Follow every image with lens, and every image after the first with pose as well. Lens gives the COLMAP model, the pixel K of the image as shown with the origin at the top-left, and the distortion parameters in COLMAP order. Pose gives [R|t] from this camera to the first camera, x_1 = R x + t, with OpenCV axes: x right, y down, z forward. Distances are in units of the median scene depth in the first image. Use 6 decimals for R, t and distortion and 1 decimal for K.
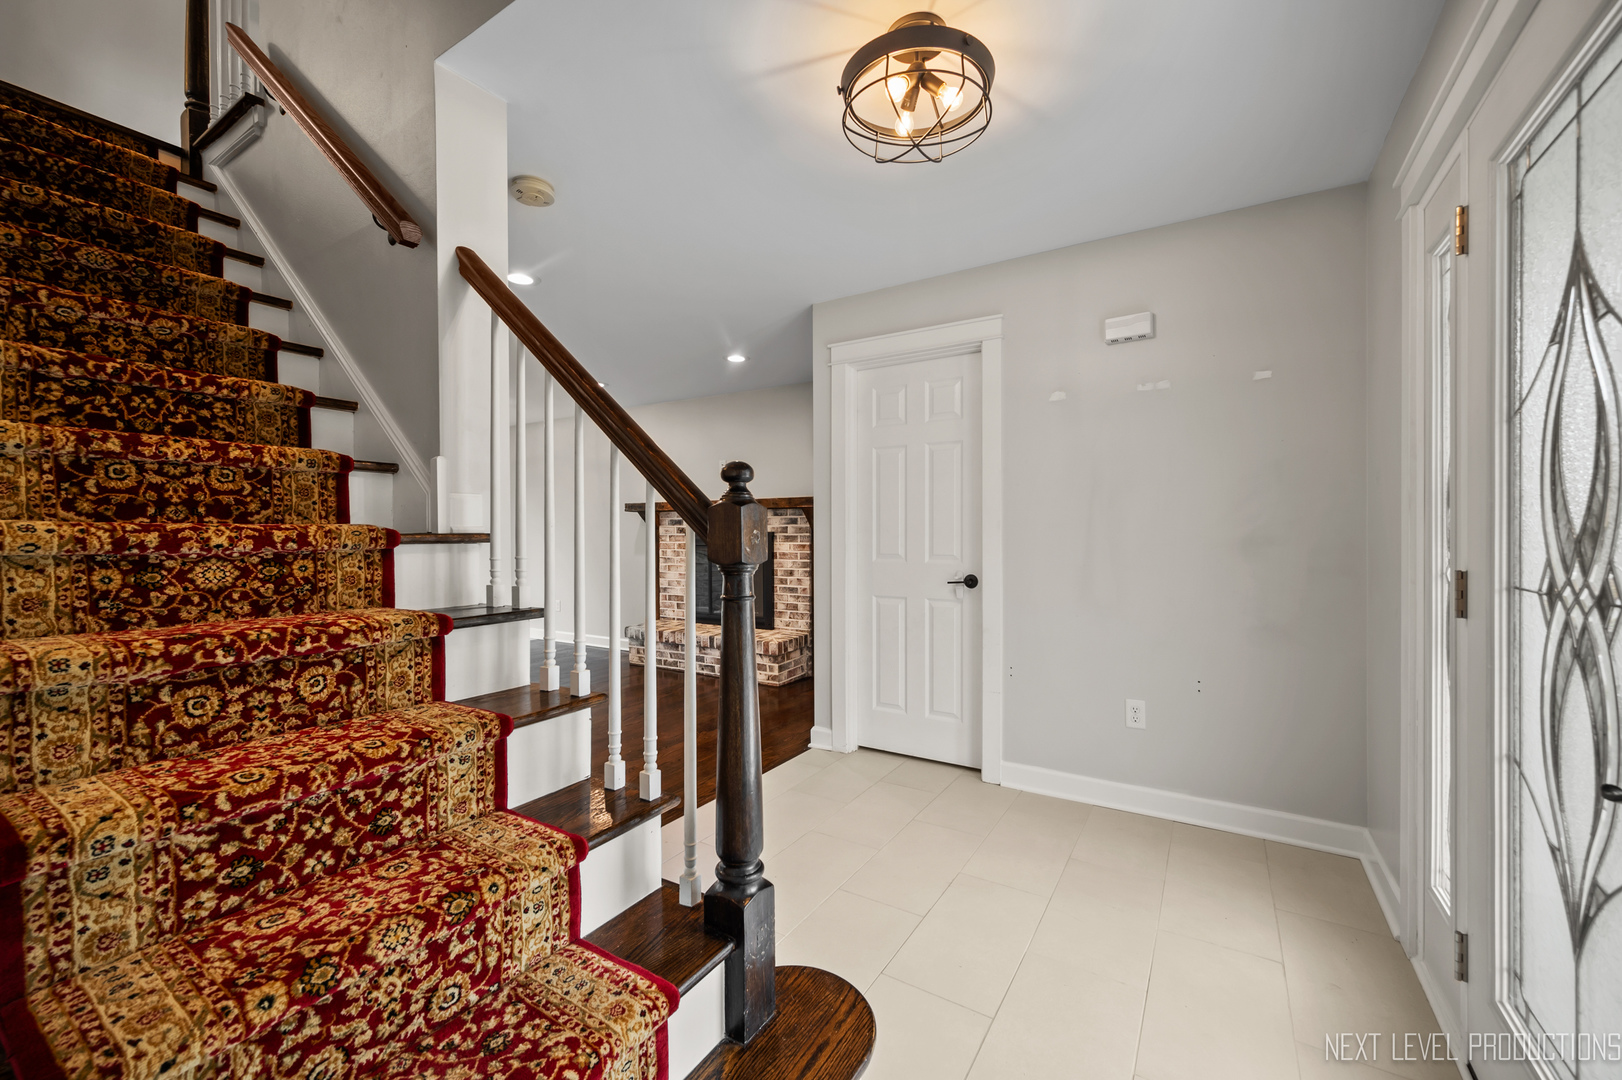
lens RADIAL K [[643.4, 0, 813.8], [0, 643.4, 537.4], [0, 0, 1]] dist [-0.002017, 0.000000]
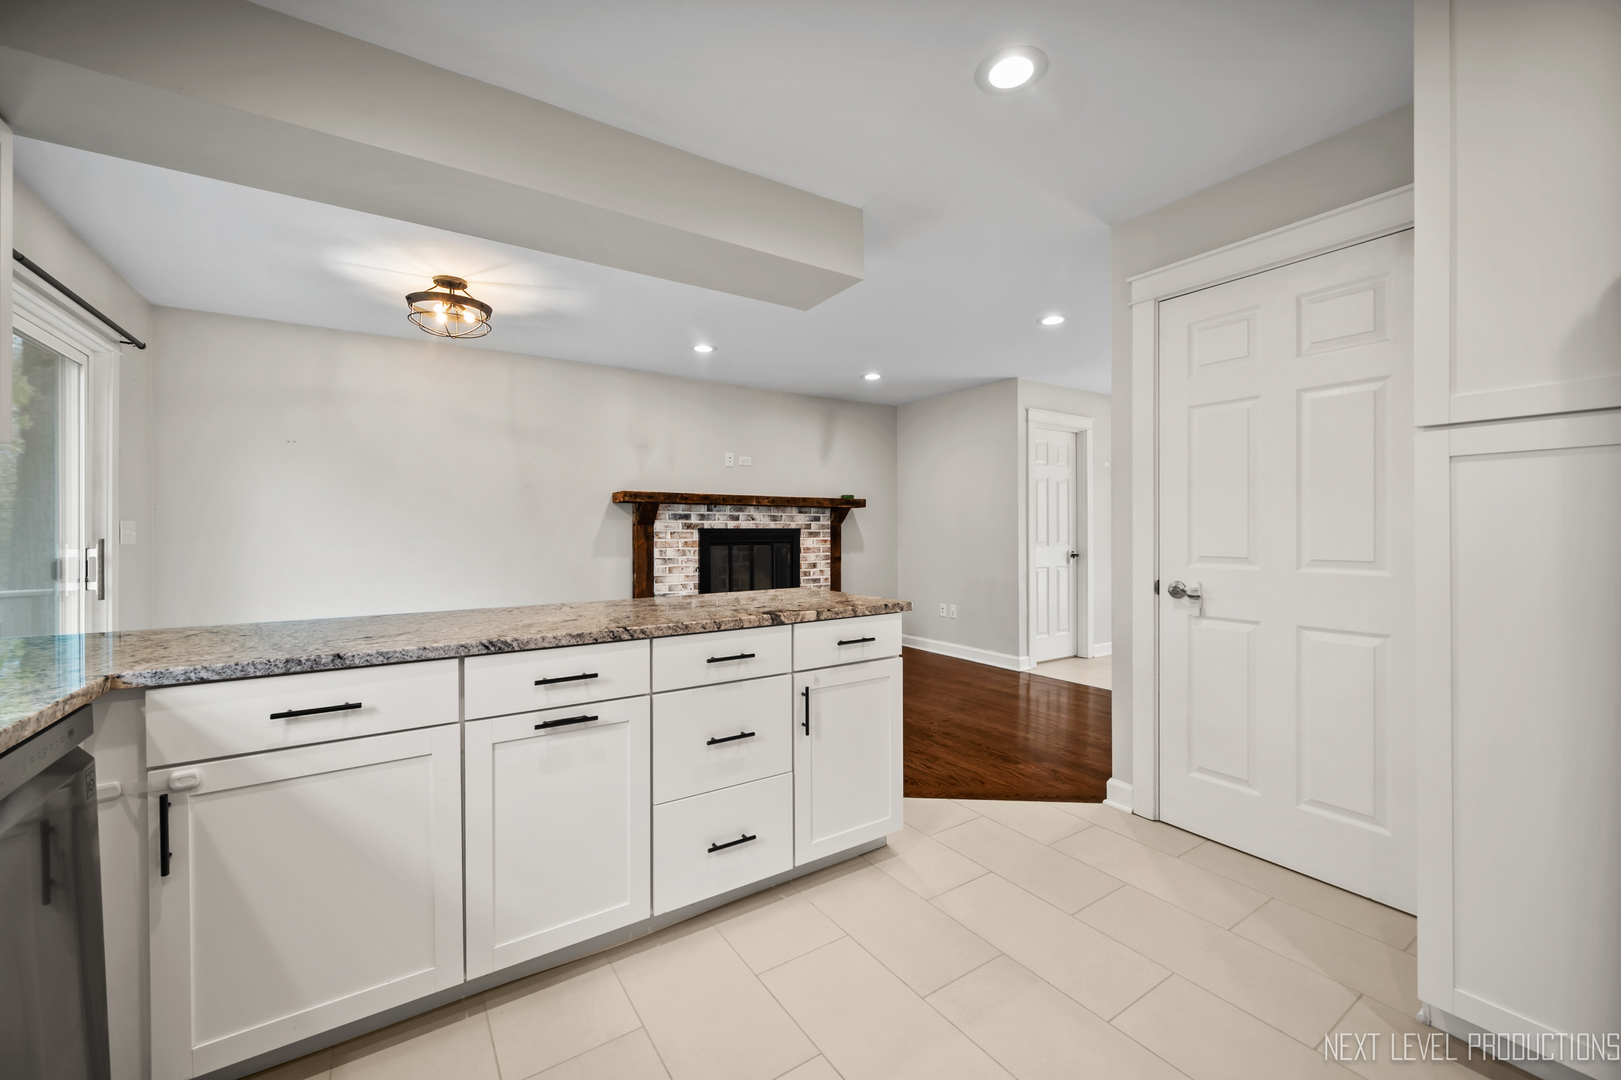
lens RADIAL K [[643.0, 0, 817.3], [0, 643.0, 533.0], [0, 0, 1]] dist [-0.002017, 0.000000]
pose [[0.407933, -0.000372, 0.913012, -1.047801], [0.008218, 0.999961, -0.003265, 0.003093], [-0.912975, 0.008835, 0.407921, 0.540720]]
